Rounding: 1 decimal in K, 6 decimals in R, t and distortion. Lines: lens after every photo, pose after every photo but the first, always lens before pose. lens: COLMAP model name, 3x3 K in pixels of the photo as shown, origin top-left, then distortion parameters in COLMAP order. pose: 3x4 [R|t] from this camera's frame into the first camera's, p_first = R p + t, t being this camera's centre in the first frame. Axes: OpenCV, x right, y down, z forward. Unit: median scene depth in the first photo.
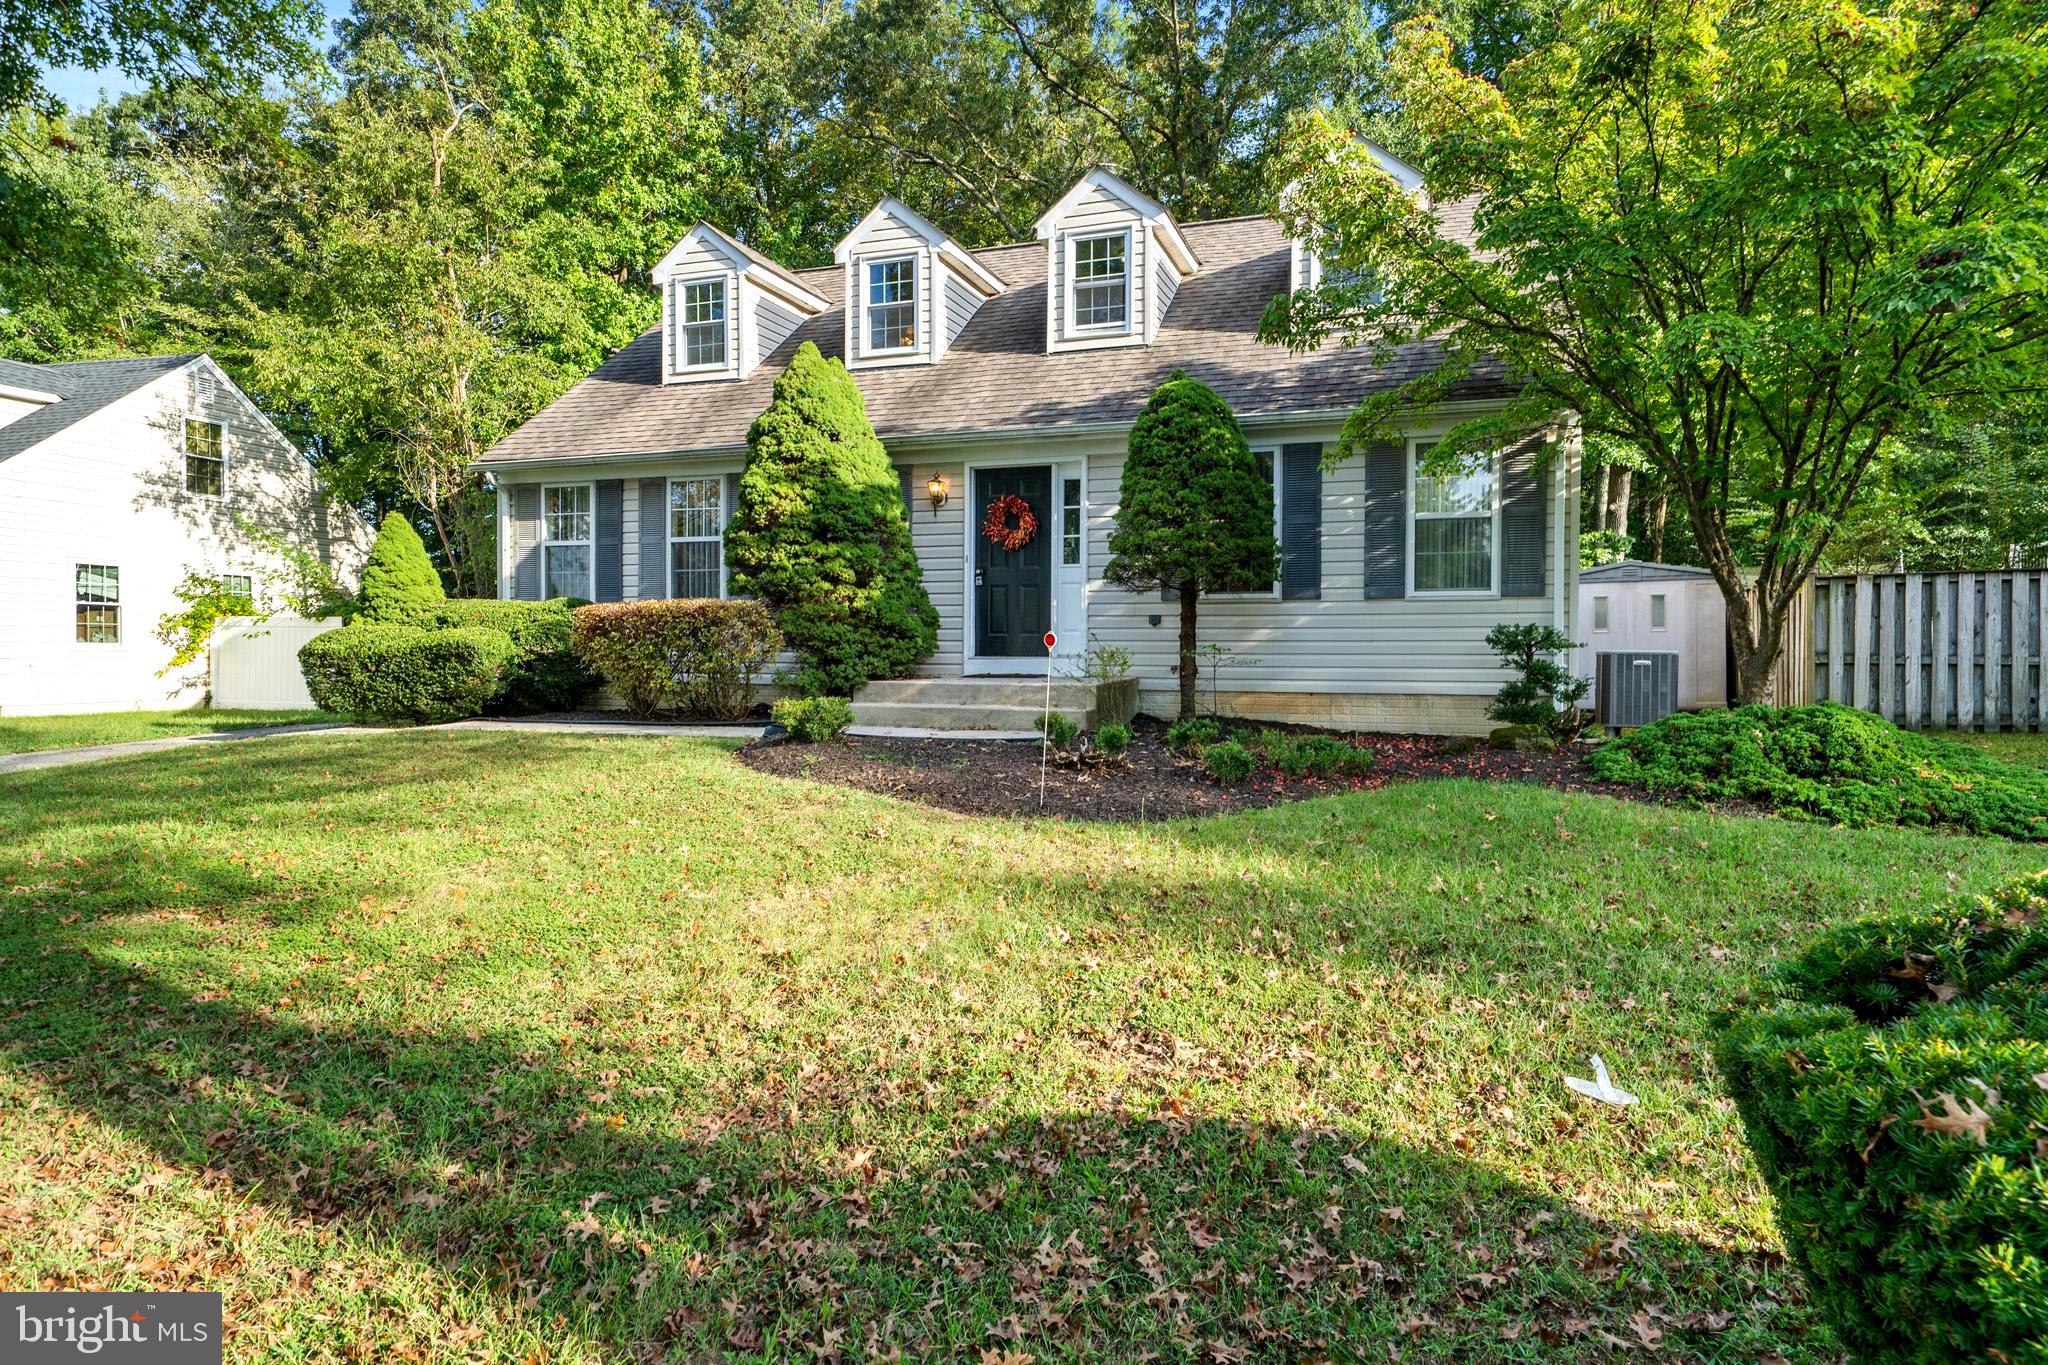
lens RADIAL K [[1181.6, 0, 1024.0], [0, 1181.6, 682.5], [0, 0, 1]] dist [0.031635, 0.000005]
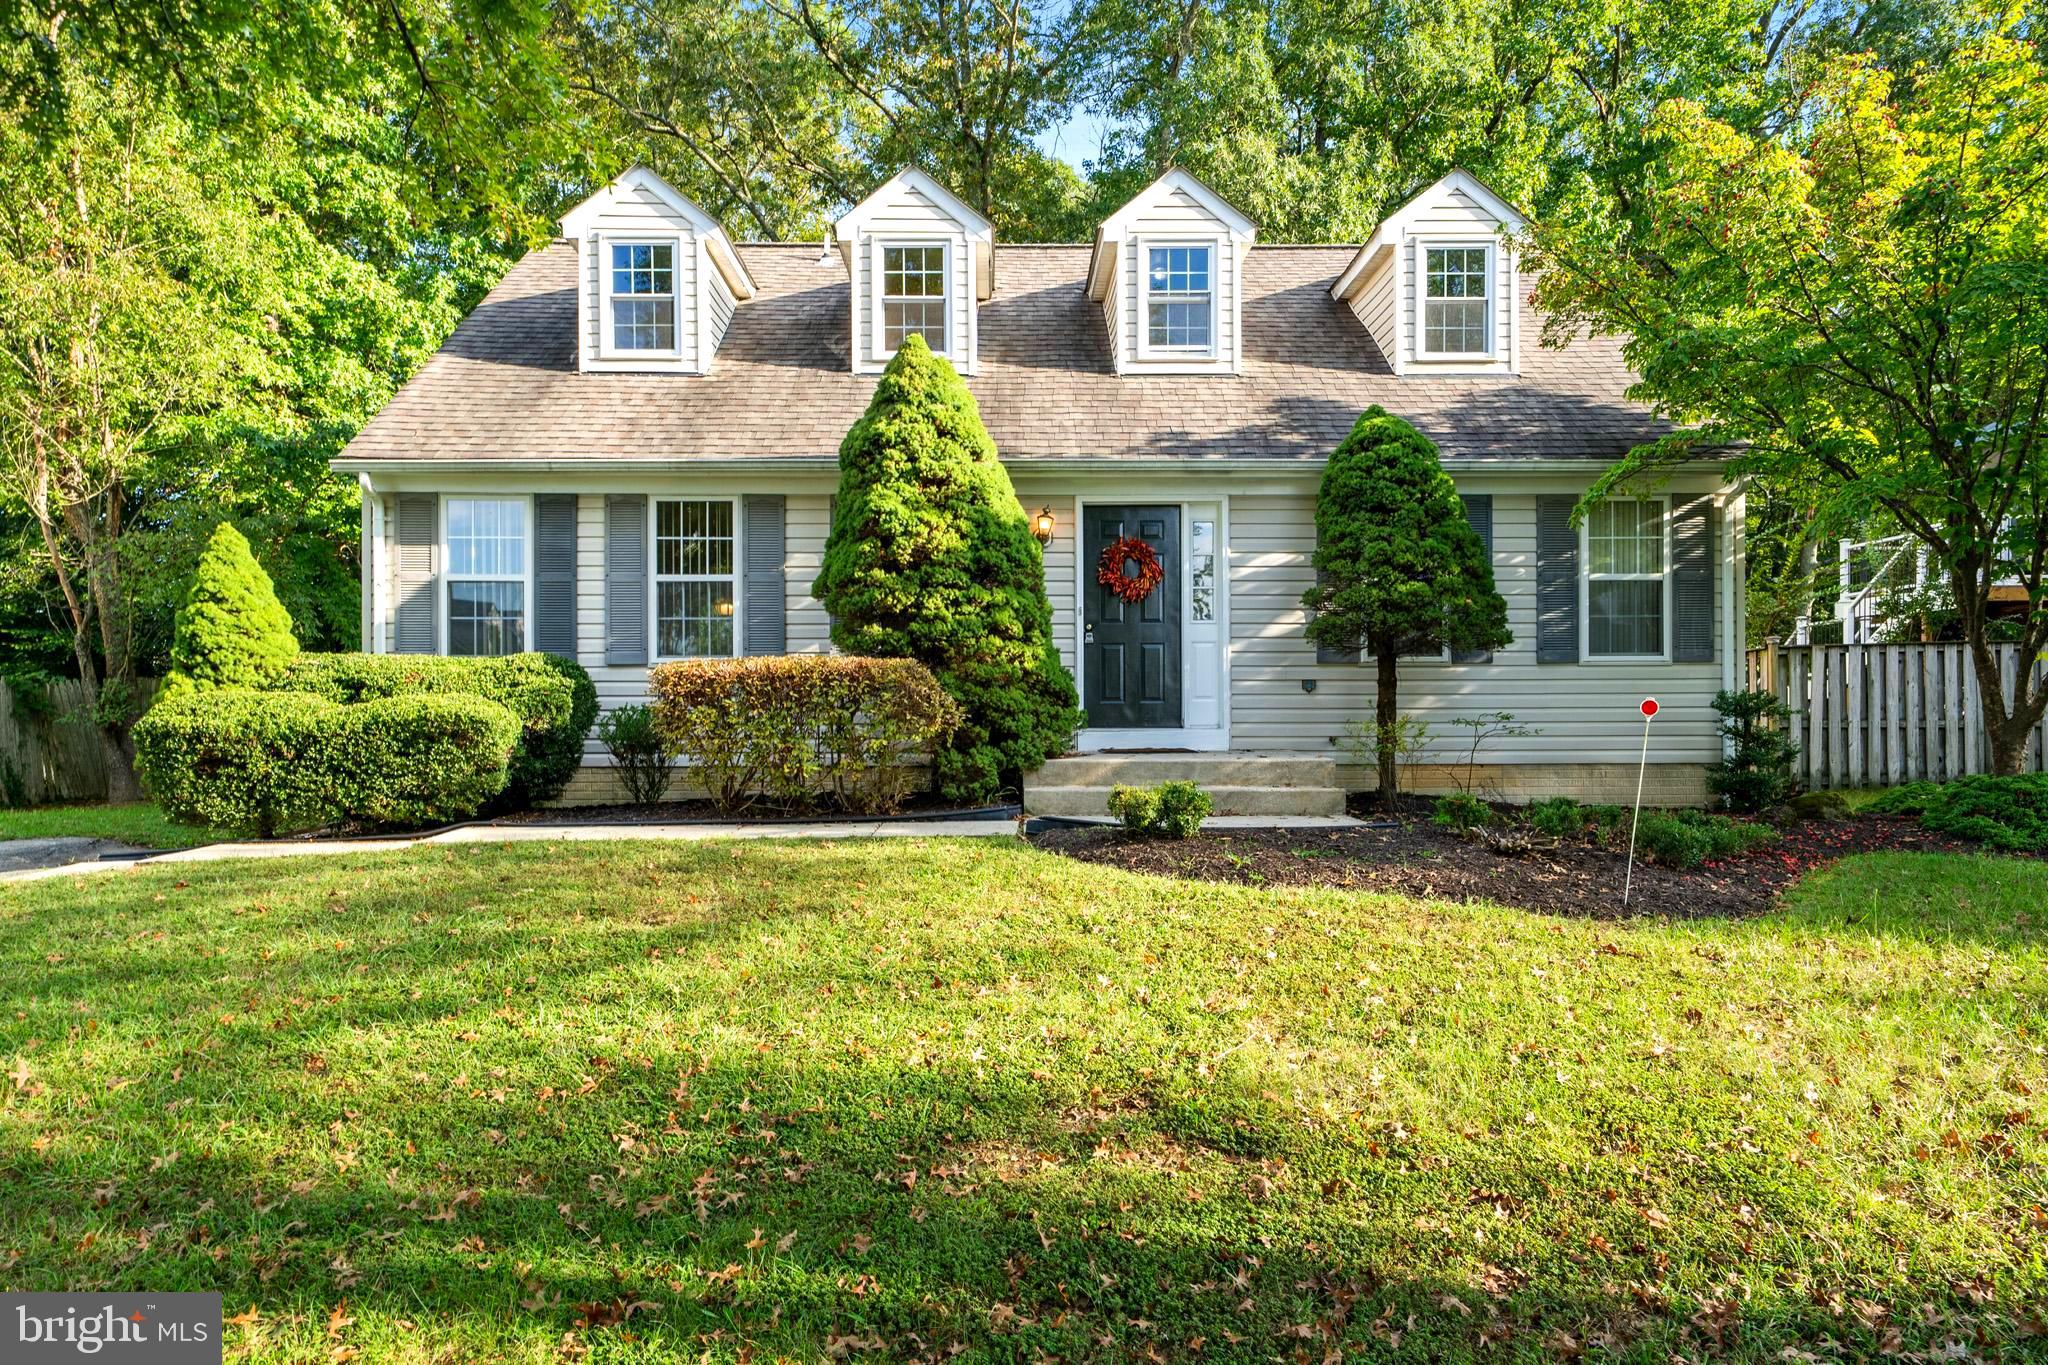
lens RADIAL K [[1310.0, 0, 1012.0], [0, 1310.0, 733.9], [0, 0, 1]] dist [0.017474, -0.001900]
pose [[0.934517, -0.010742, 0.355757, -0.432334], [0.016346, 0.999785, -0.012749, -0.007440], [-0.355543, 0.017730, 0.934492, 0.159280]]
